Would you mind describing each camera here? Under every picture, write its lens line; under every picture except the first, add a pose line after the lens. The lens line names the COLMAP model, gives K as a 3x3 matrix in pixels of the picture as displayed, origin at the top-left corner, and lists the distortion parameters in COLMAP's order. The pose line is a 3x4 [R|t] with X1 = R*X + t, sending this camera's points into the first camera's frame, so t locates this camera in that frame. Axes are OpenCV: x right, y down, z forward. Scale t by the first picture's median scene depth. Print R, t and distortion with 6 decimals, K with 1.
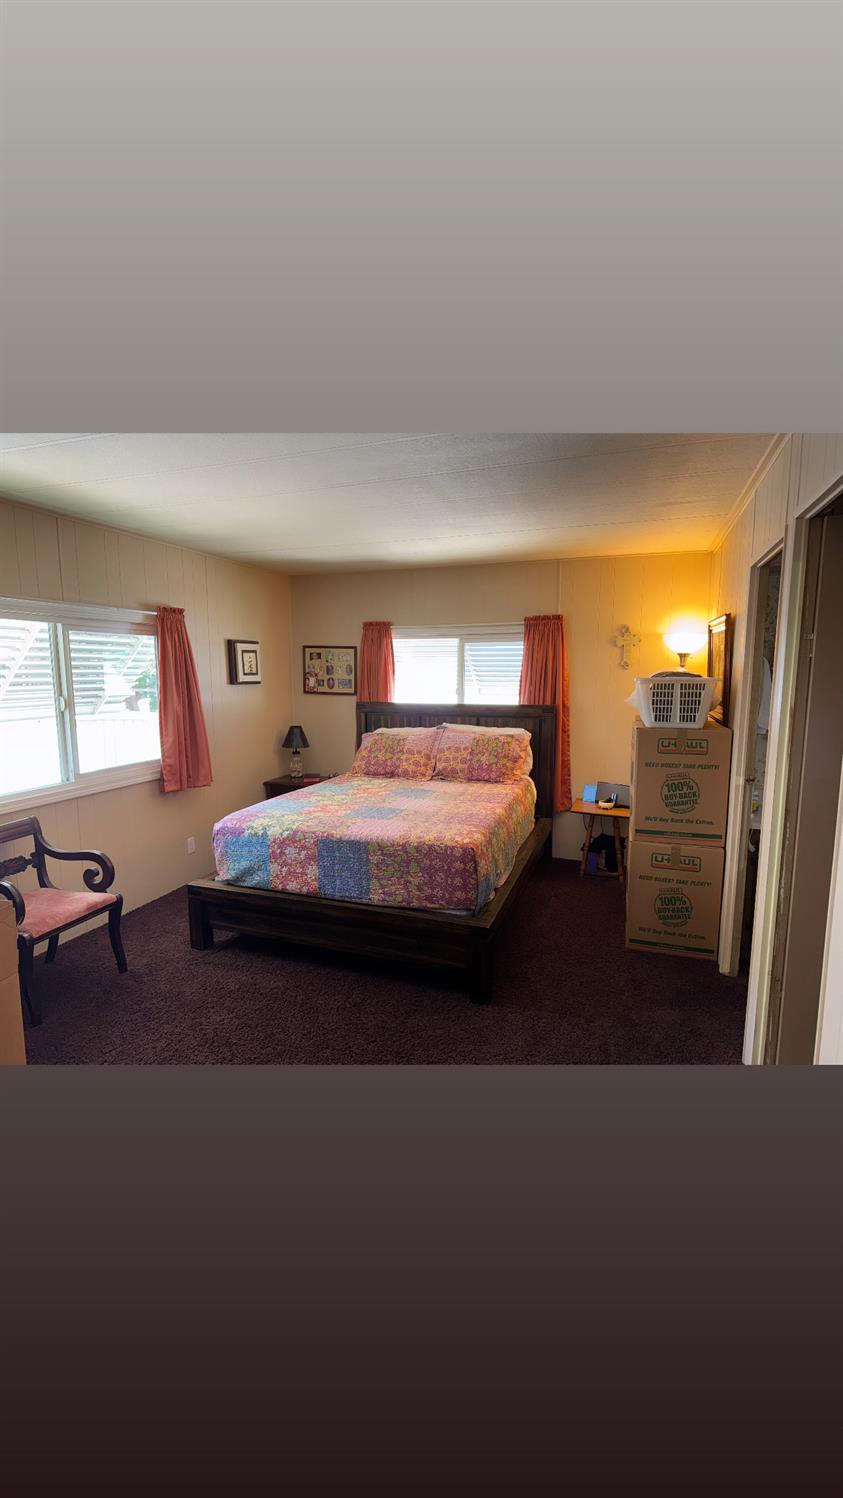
lens RADIAL K [[613.8, 0, 421.7], [0, 613.8, 751.1], [0, 0, 1]] dist [-0.014550, -0.000662]
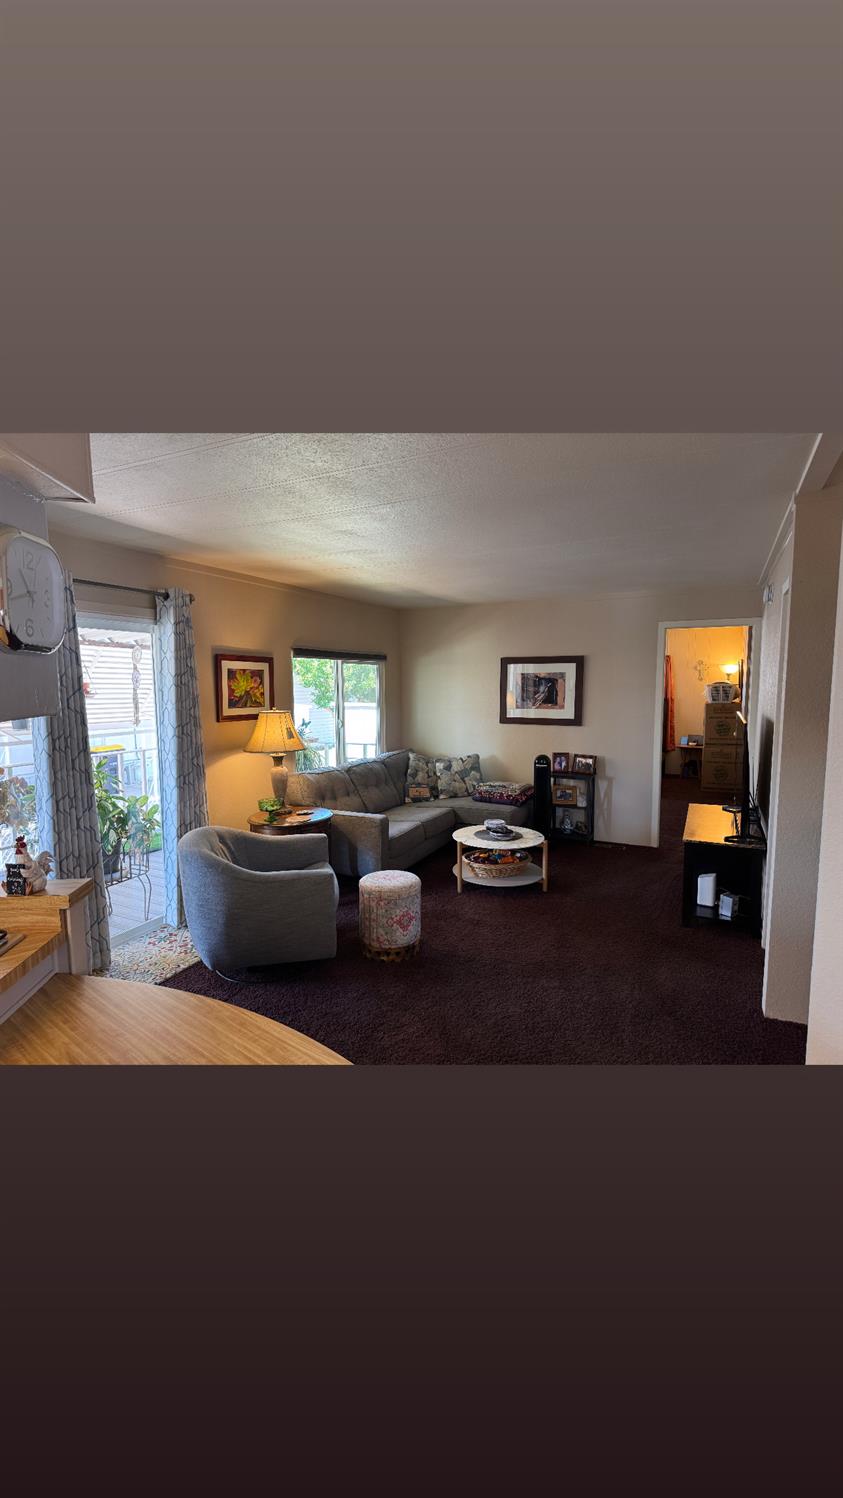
lens RADIAL K [[613.8, 0, 425.8], [0, 613.8, 761.0], [0, 0, 1]] dist [-0.014550, -0.000662]
pose [[0.994033, -0.000506, -0.109083, -0.470316], [-0.000516, 0.999956, -0.009343, 0.198371], [0.109083, 0.009344, 0.993989, -1.473896]]
